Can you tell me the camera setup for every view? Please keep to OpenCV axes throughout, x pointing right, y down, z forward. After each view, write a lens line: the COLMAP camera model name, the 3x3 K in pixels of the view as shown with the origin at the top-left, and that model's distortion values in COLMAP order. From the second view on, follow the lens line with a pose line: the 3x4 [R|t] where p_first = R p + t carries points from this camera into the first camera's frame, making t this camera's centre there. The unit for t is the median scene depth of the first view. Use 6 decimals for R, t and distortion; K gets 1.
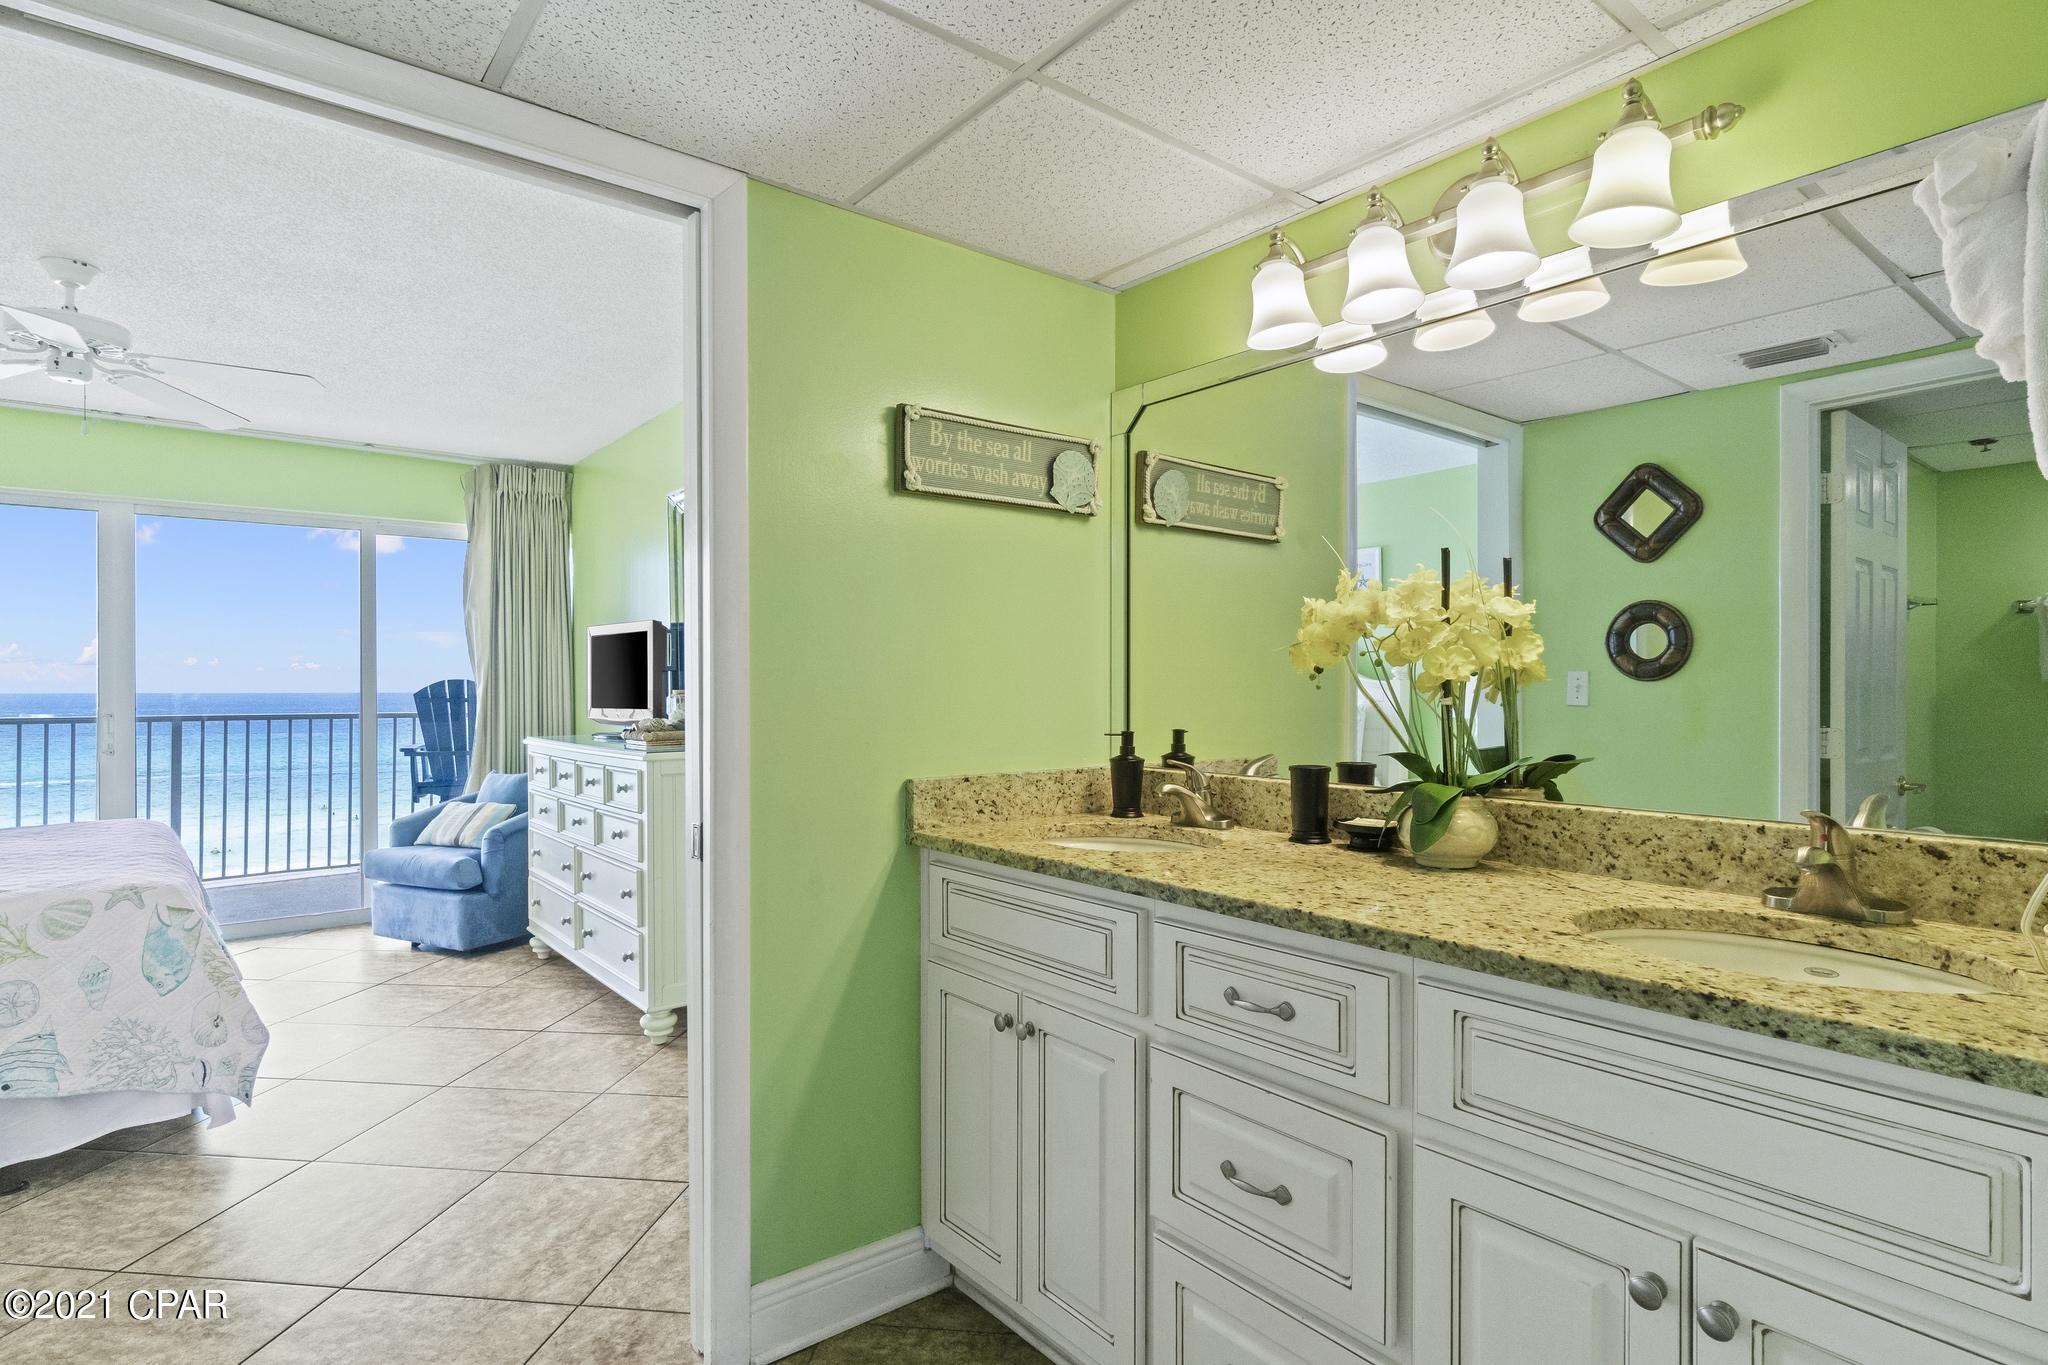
lens RADIAL K [[1051.4, 0, 1024.0], [0, 1051.4, 682.5], [0, 0, 1]] dist [-0.007187, 0.006568]
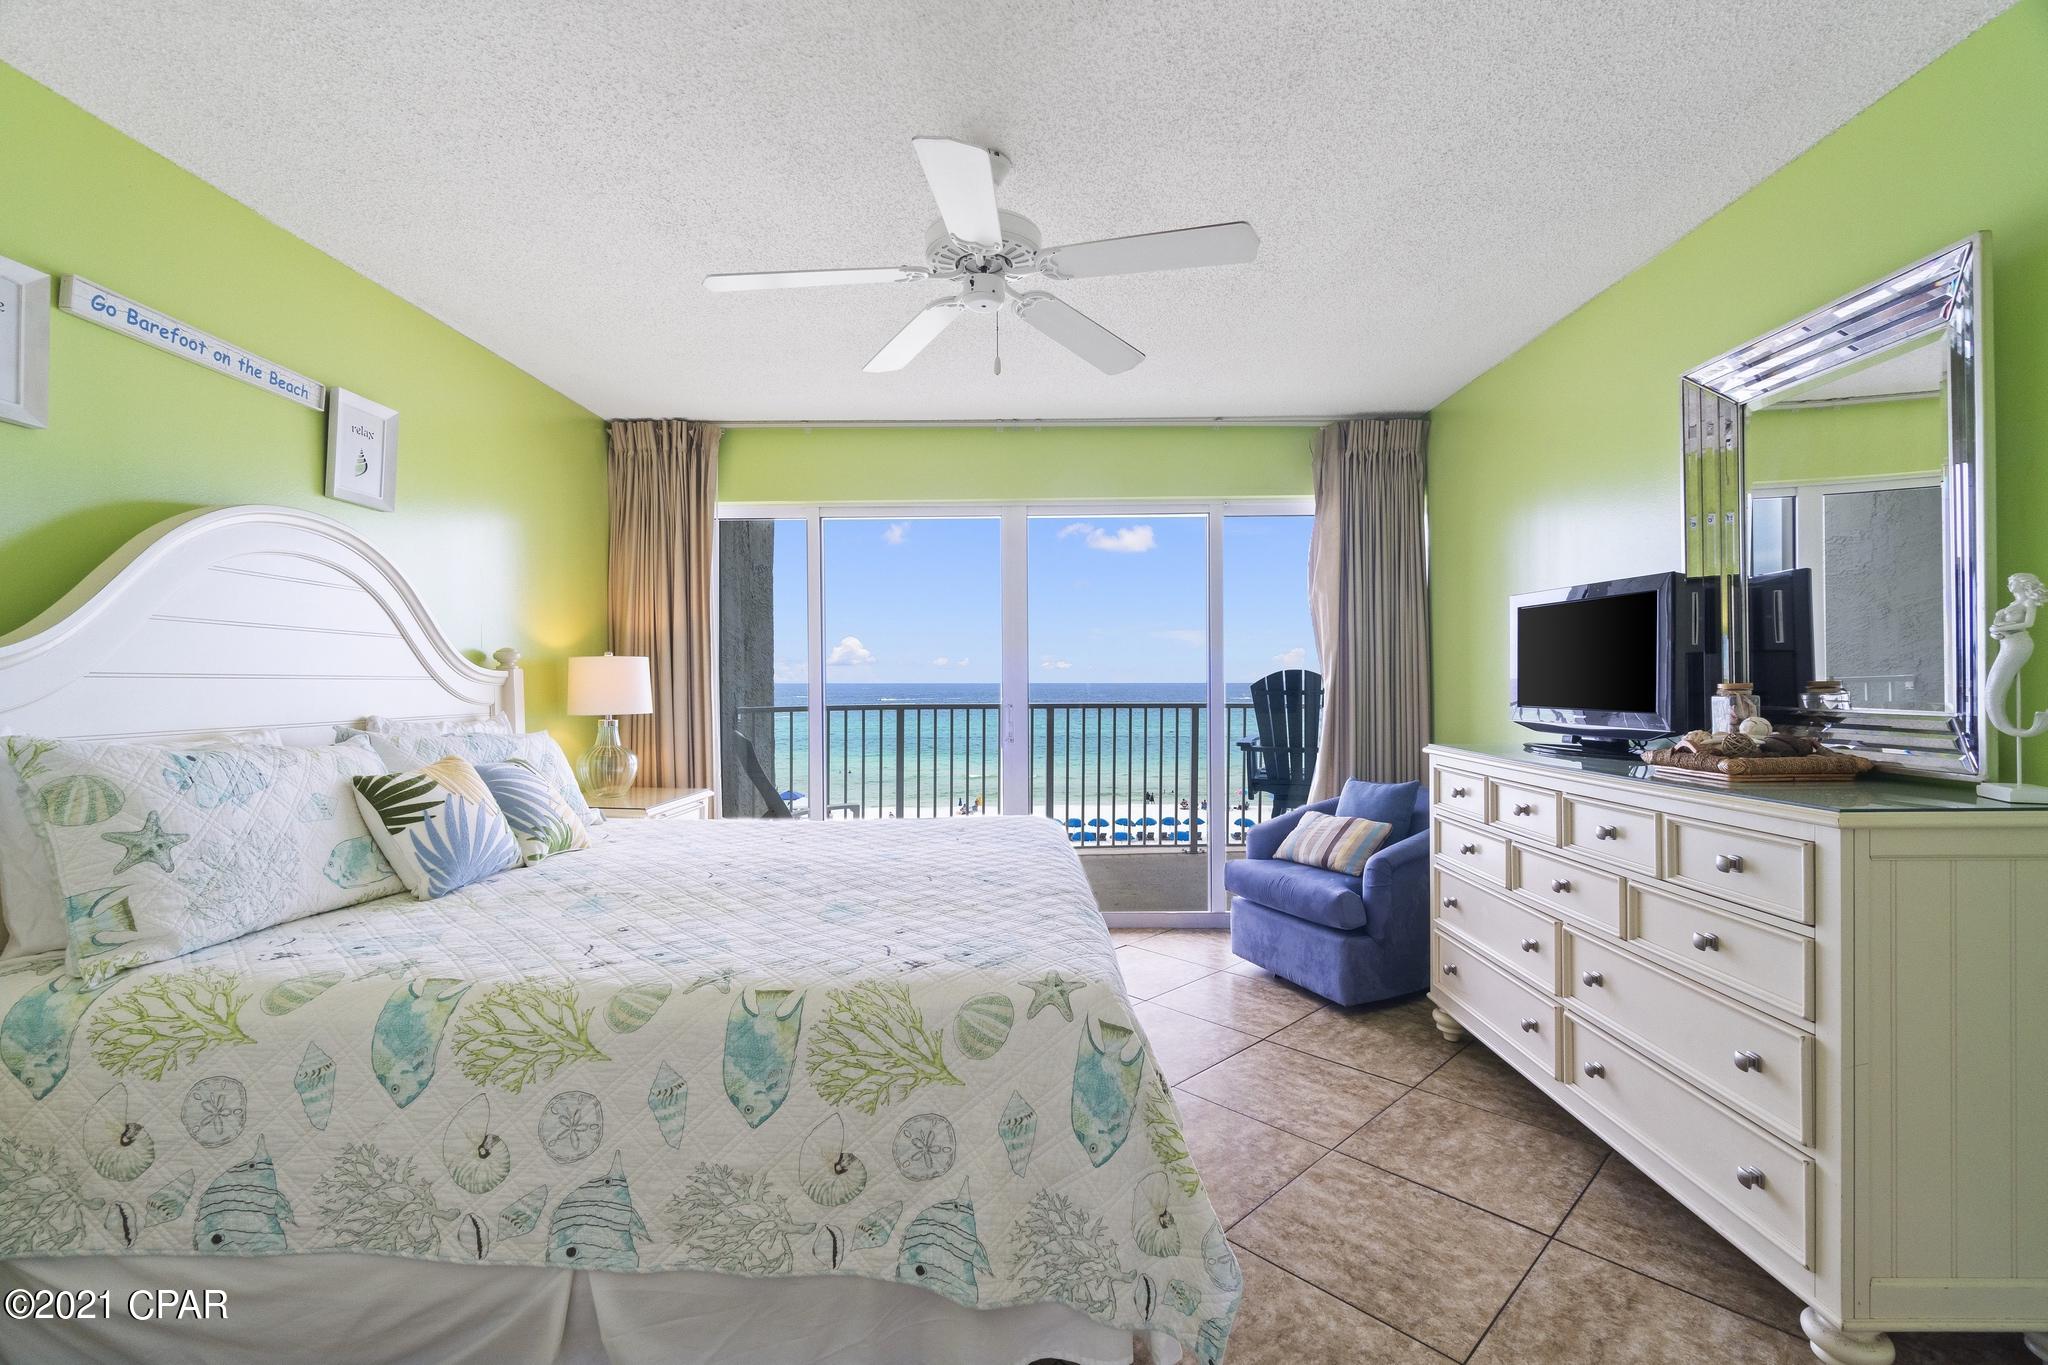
lens RADIAL K [[878.5, 0, 1027.7], [0, 878.5, 686.8], [0, 0, 1]] dist [-0.001265, -0.000409]
pose [[0.776293, 0.007583, -0.630326, -0.299218], [0.002085, 0.999891, 0.014596, 0.000140], [0.630368, -0.012645, 0.776193, 0.324749]]
